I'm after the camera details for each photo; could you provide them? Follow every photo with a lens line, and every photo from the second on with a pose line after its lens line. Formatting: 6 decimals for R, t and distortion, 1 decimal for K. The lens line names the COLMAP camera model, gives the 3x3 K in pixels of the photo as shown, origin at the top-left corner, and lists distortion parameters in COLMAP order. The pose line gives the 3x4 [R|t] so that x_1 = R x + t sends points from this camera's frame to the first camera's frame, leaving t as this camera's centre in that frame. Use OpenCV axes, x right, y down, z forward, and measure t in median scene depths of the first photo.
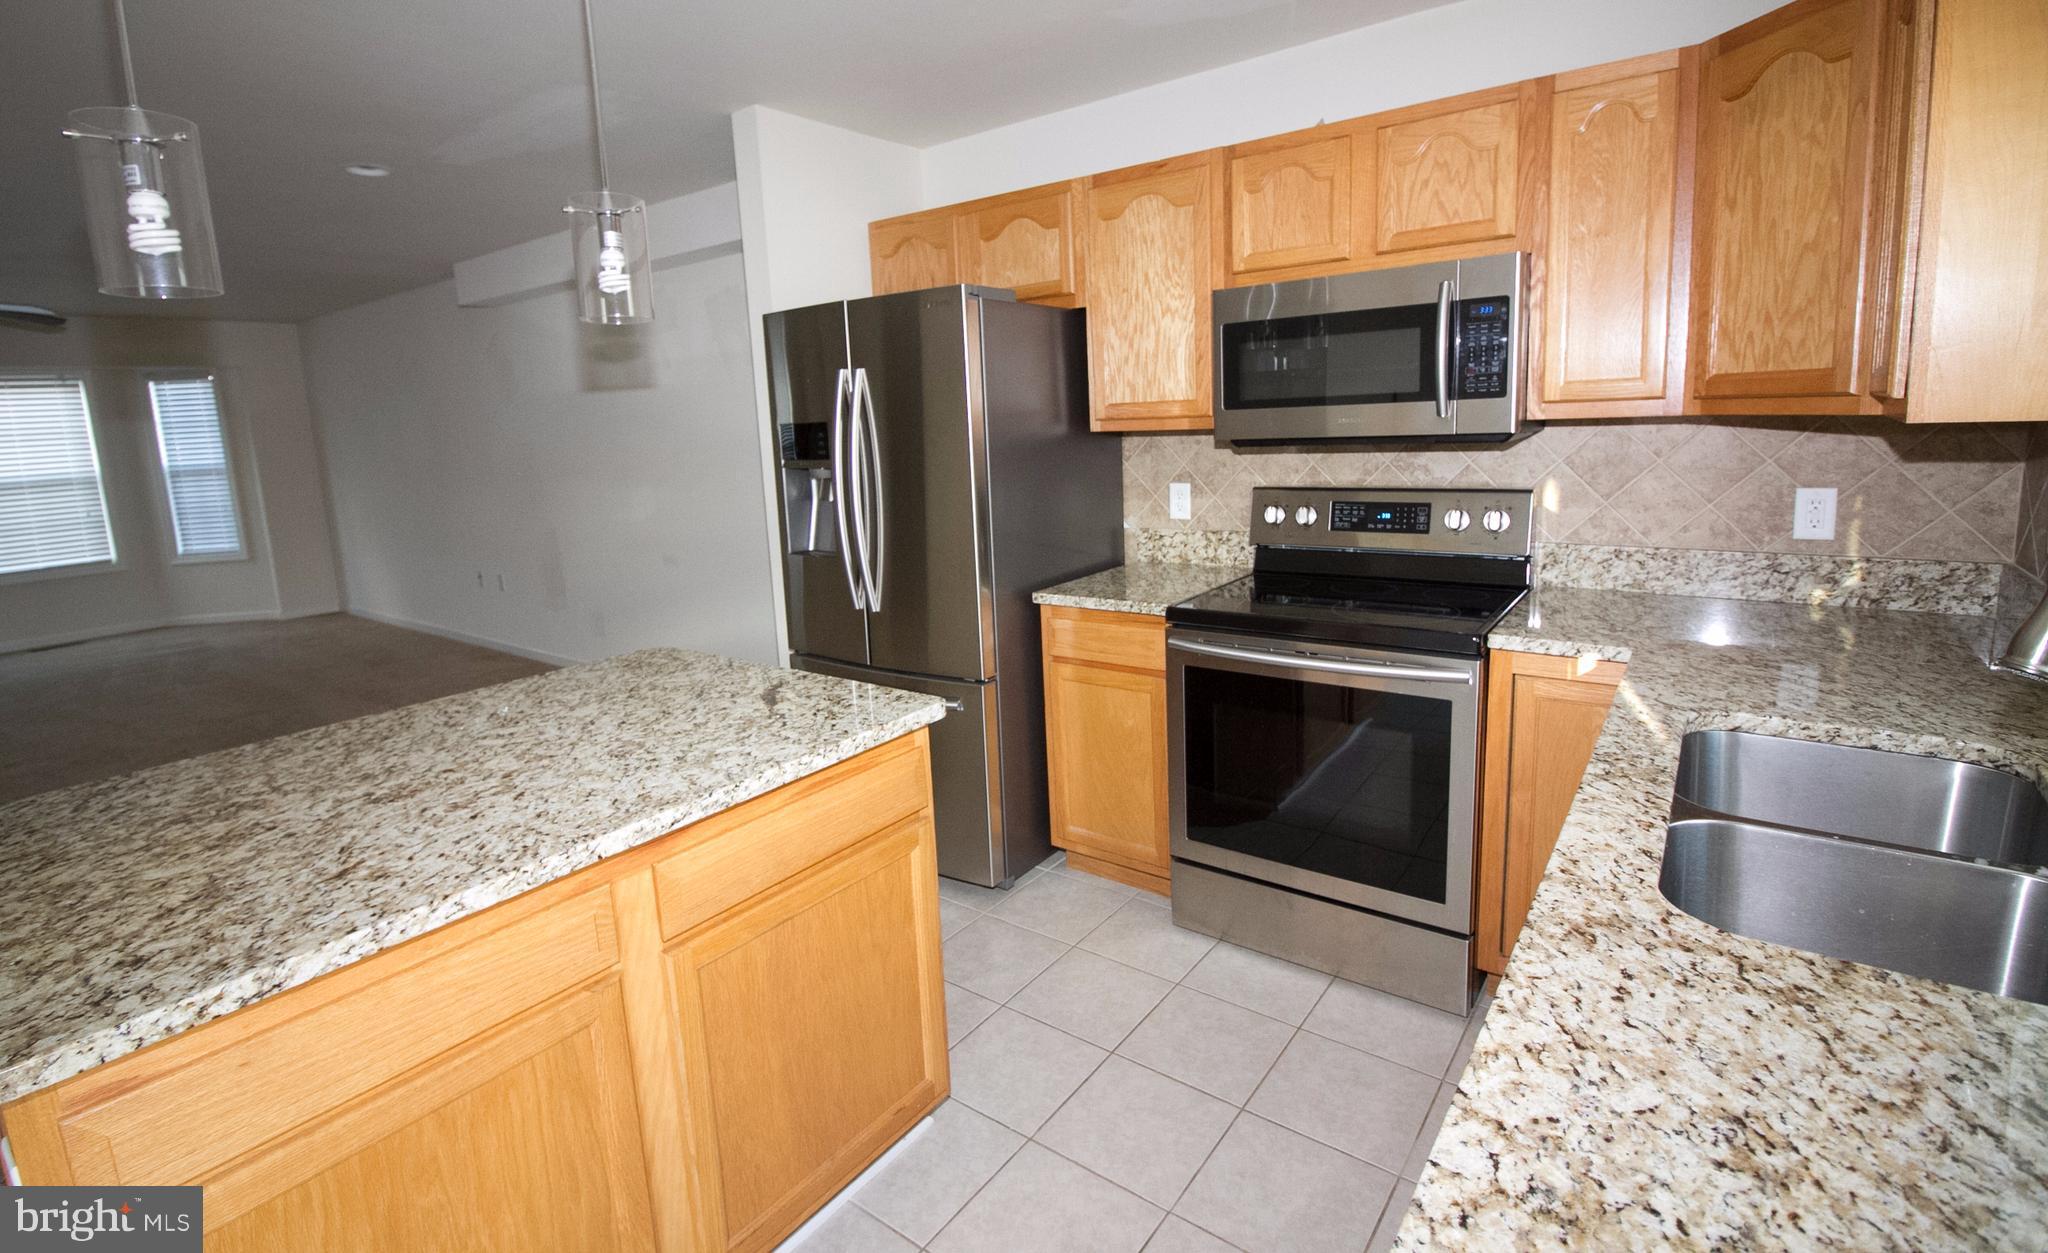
lens RADIAL K [[956.0, 0, 1001.7], [0, 956.0, 566.1], [0, 0, 1]] dist [-0.014165, -0.000493]
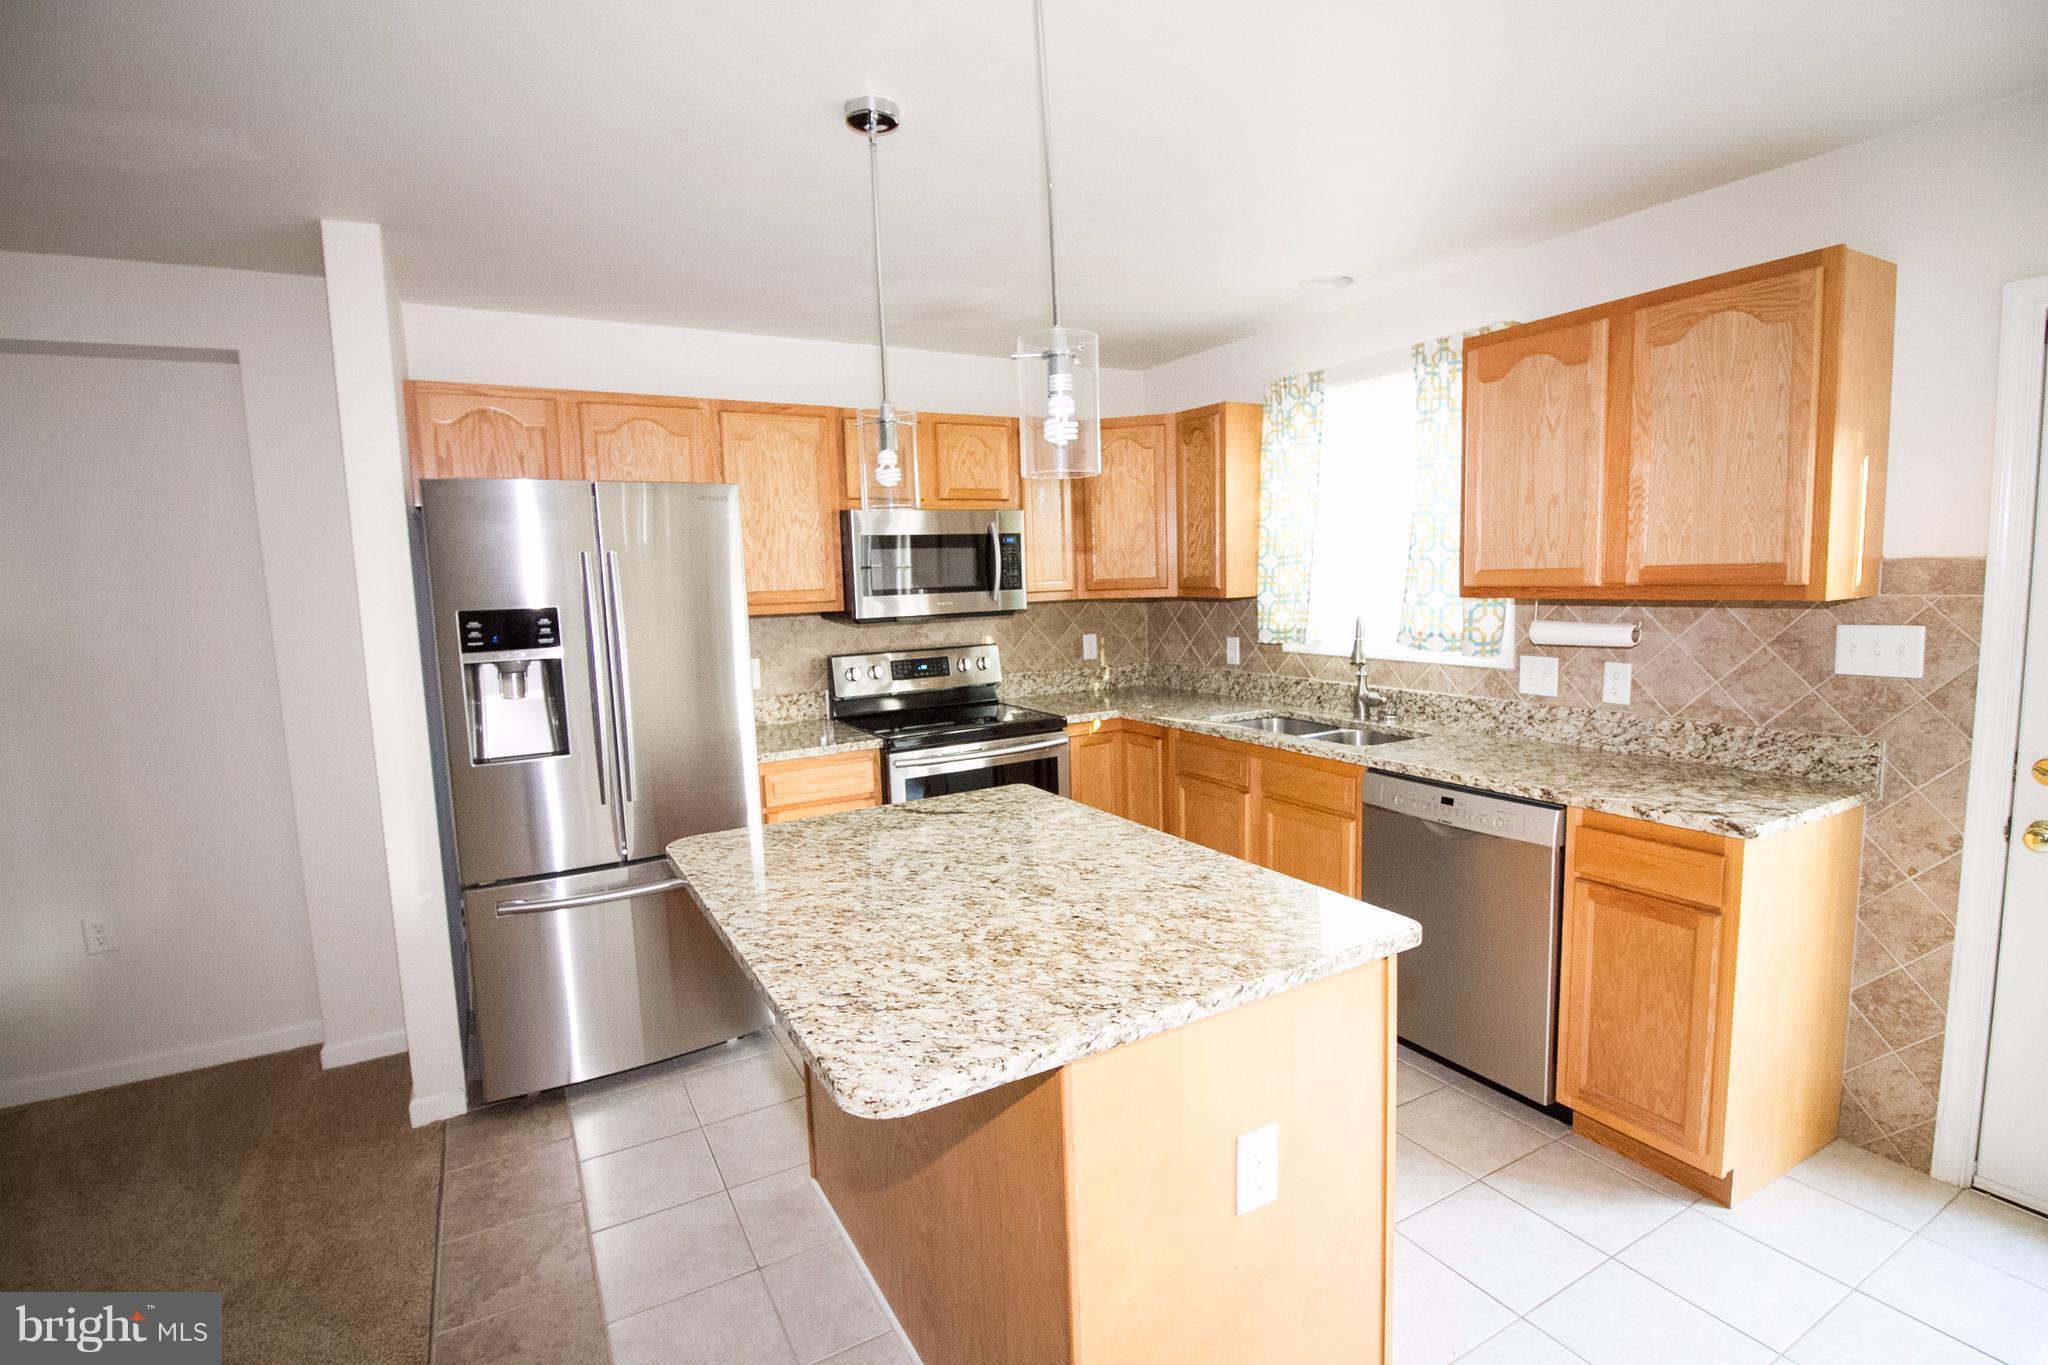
lens RADIAL K [[948.0, 0, 1024.0], [0, 948.0, 682.5], [0, 0, 1]] dist [-0.016535, -0.000501]
pose [[0.381457, -0.070930, 0.921661, -1.220107], [0.160439, 0.987000, 0.009556, -0.022695], [-0.910357, 0.144225, 0.387878, 0.363200]]
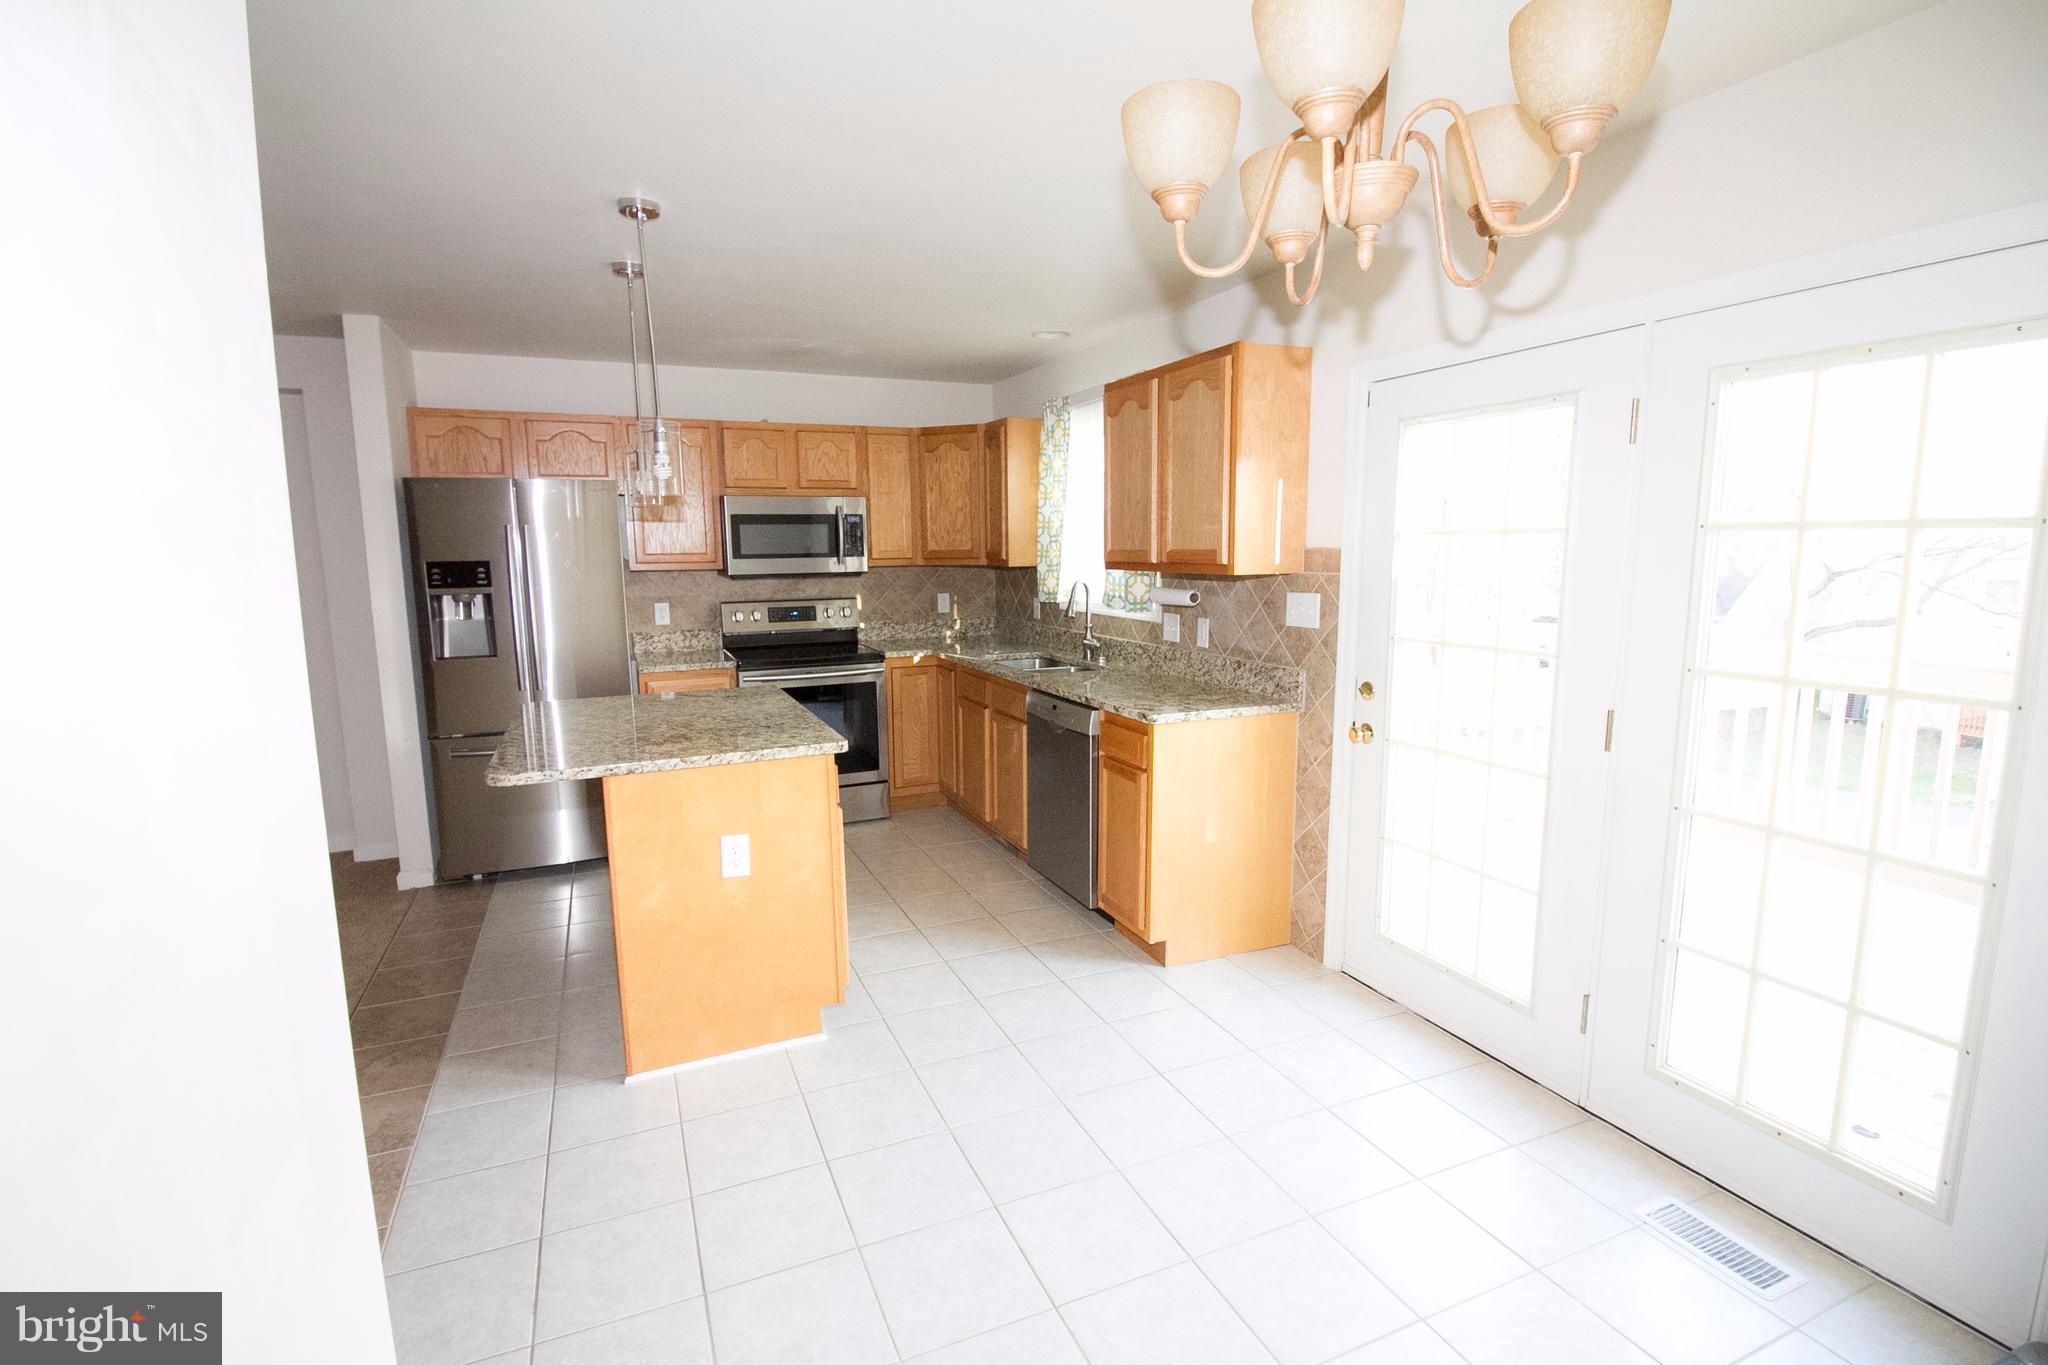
lens RADIAL K [[948.0, 0, 1024.0], [0, 948.0, 682.5], [0, 0, 1]] dist [-0.016535, -0.000501]
pose [[0.470426, -0.086317, 0.878208, -1.506932], [0.127792, 0.991377, 0.028987, 0.127181], [-0.873137, 0.098592, 0.477400, -0.481308]]
